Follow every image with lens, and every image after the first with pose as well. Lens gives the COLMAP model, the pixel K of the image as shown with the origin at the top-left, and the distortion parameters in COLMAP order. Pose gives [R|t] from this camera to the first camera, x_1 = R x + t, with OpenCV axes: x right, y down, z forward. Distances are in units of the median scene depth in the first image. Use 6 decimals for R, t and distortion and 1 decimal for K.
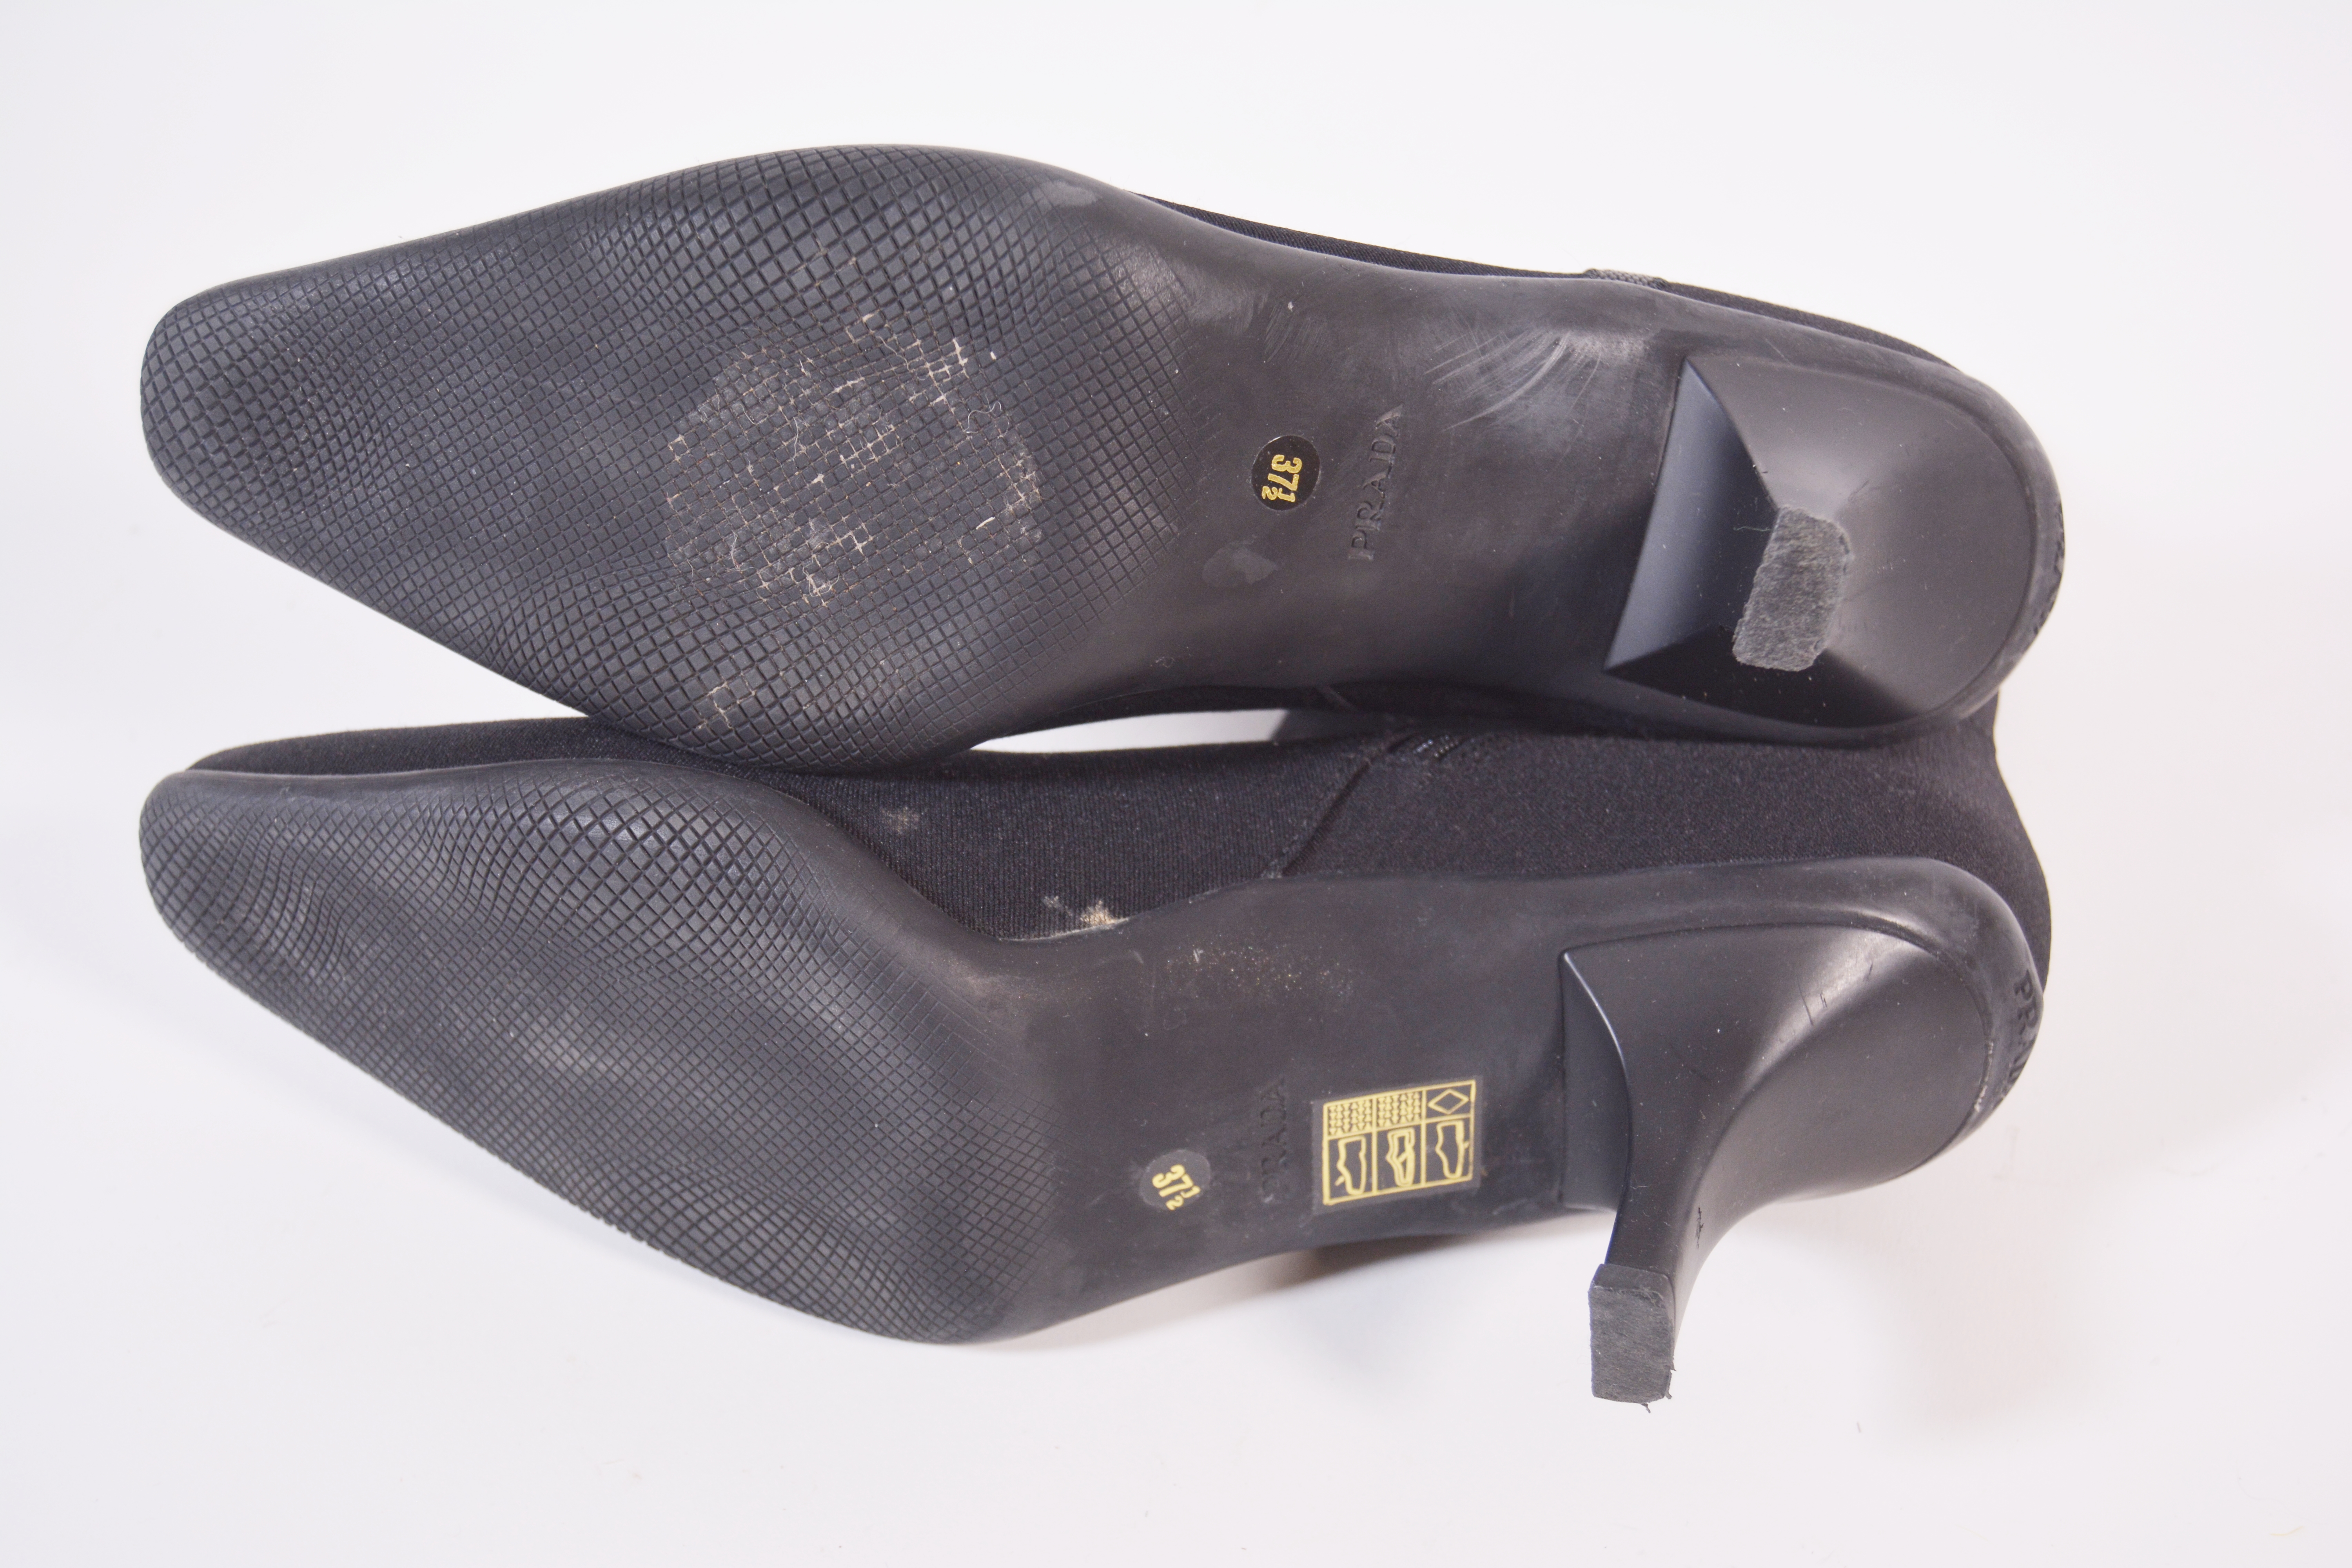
lens RADIAL K [[2943.5, 0, 1181.5], [0, 2943.5, 785.4], [0, 0, 1]] dist [-0.070901, 0.000000]
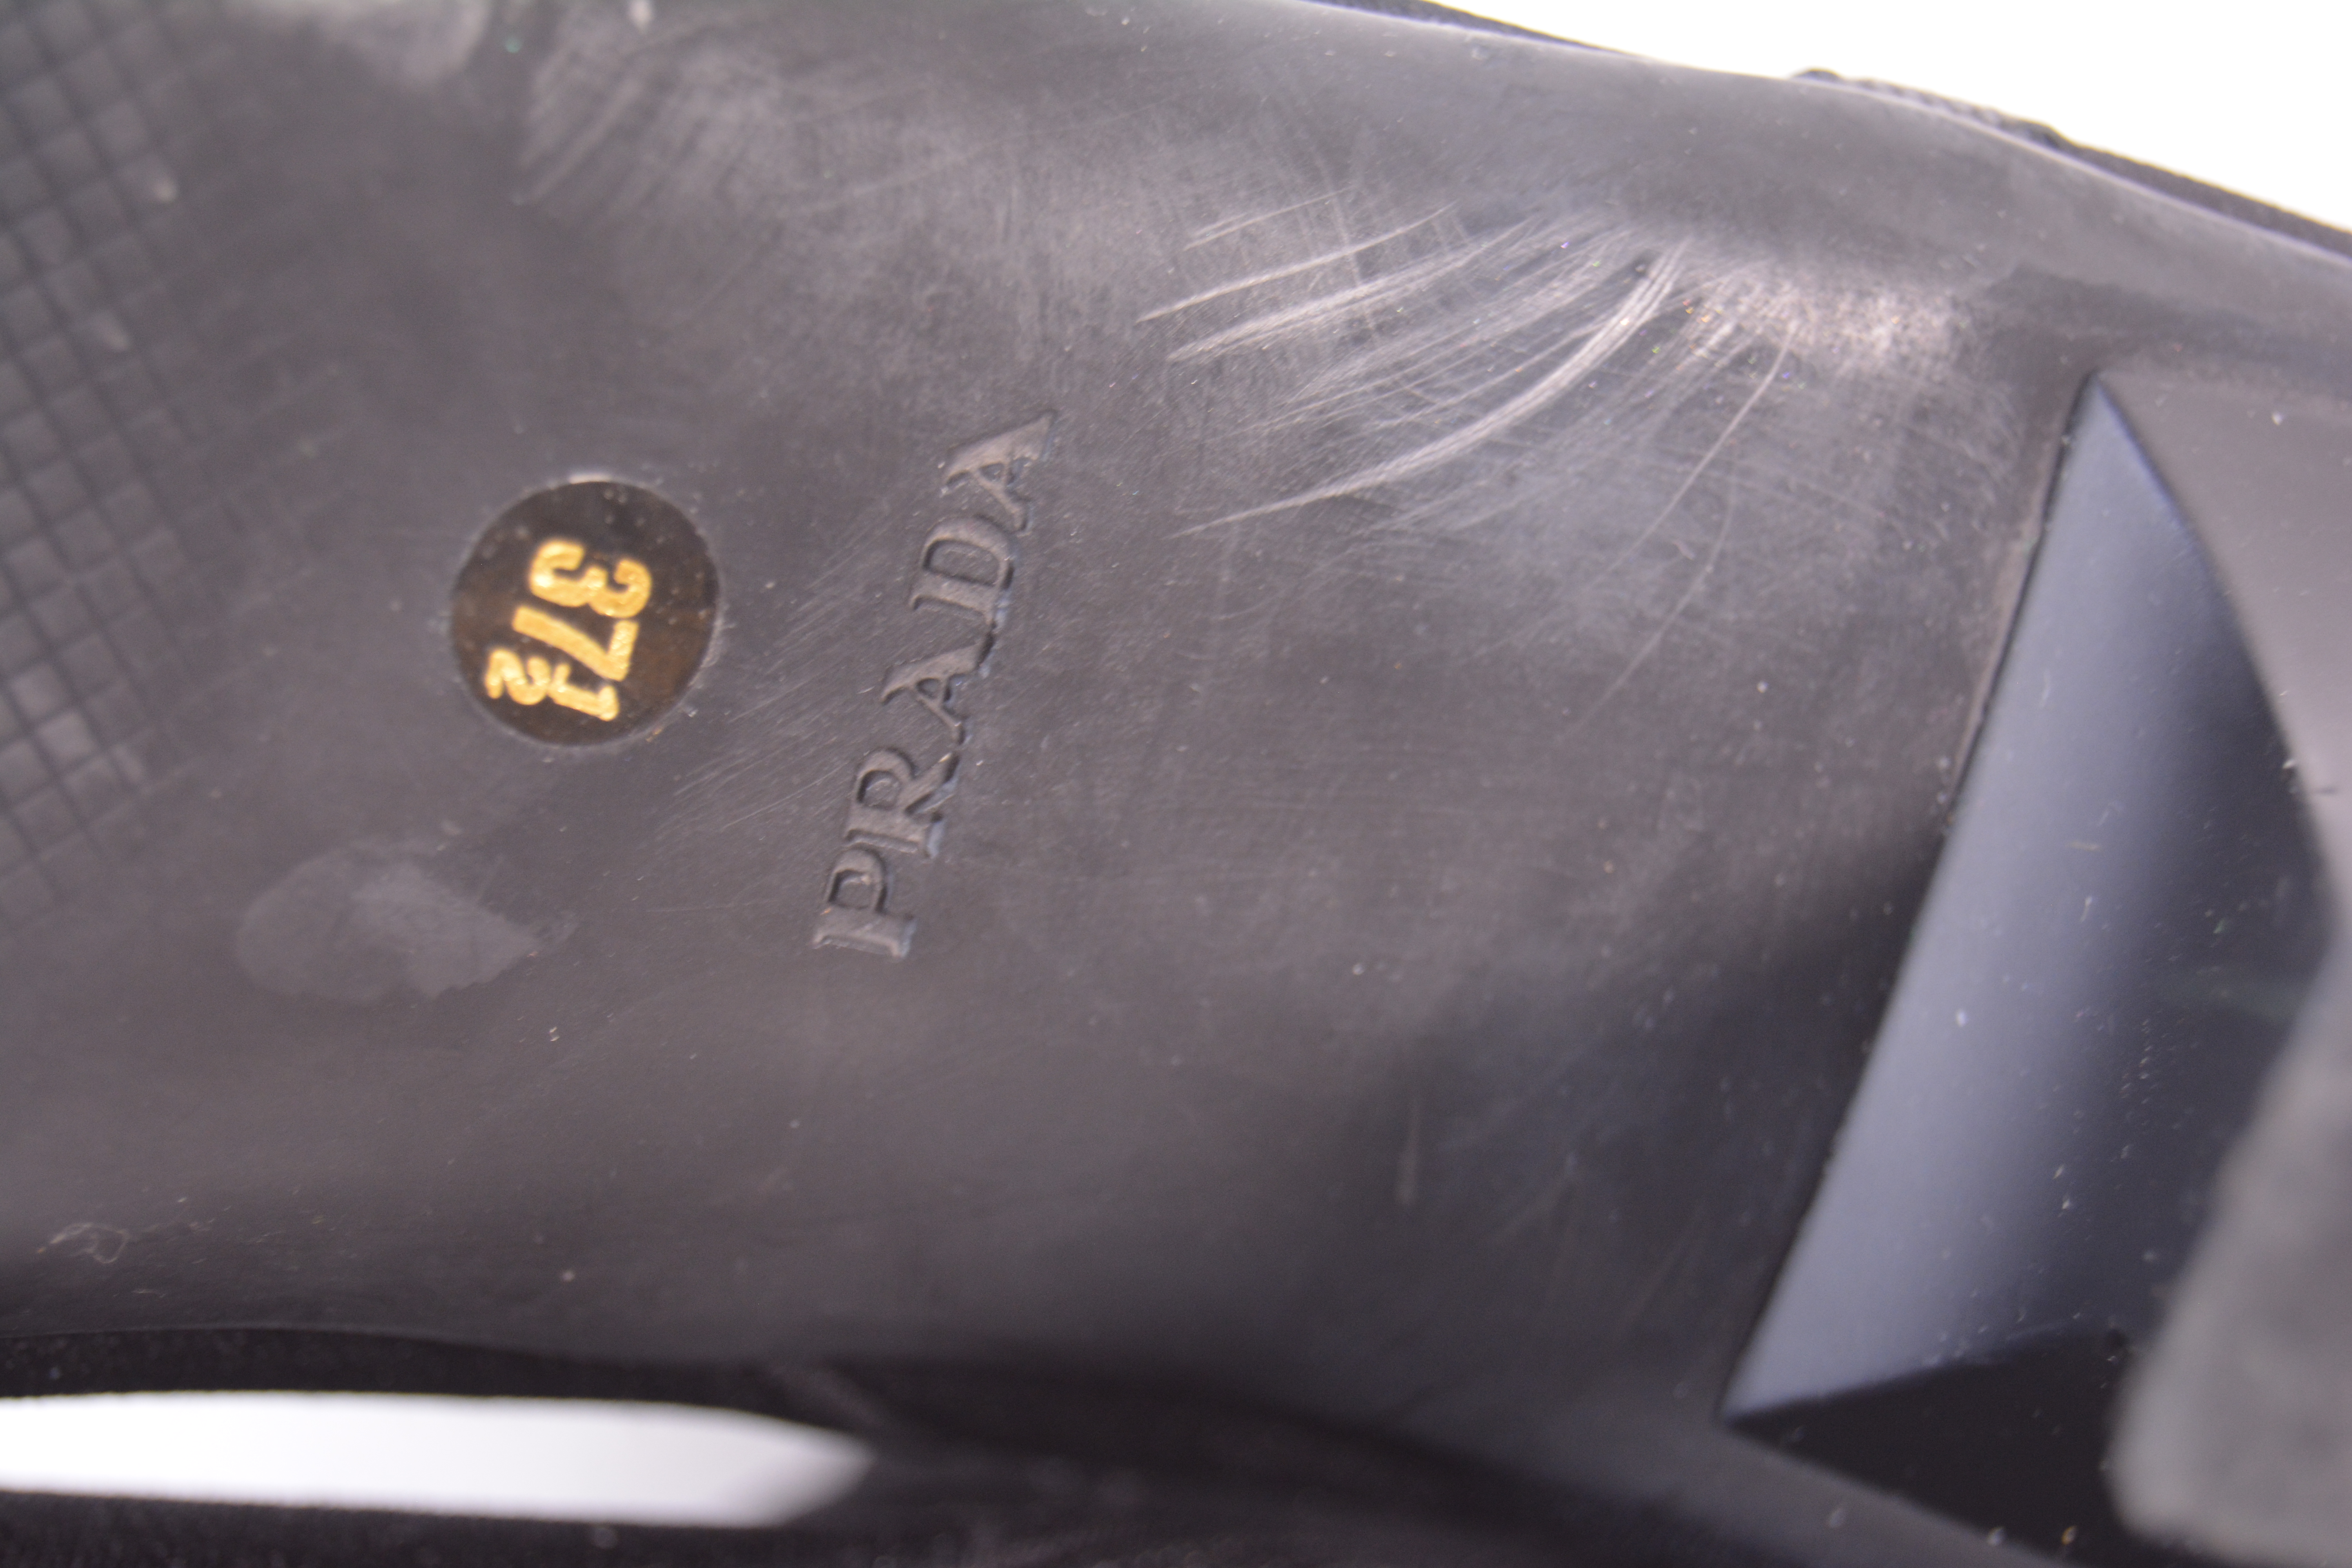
lens RADIAL K [[5502.9, 0, 1172.2], [0, 5502.9, 785.6], [0, 0, 1]] dist [0.042543, 0.000000]
pose [[0.994044, 0.104968, -0.029307, 0.104364], [-0.107323, 0.989595, -0.095829, -0.045109], [0.018943, 0.098404, 0.994966, 0.474309]]
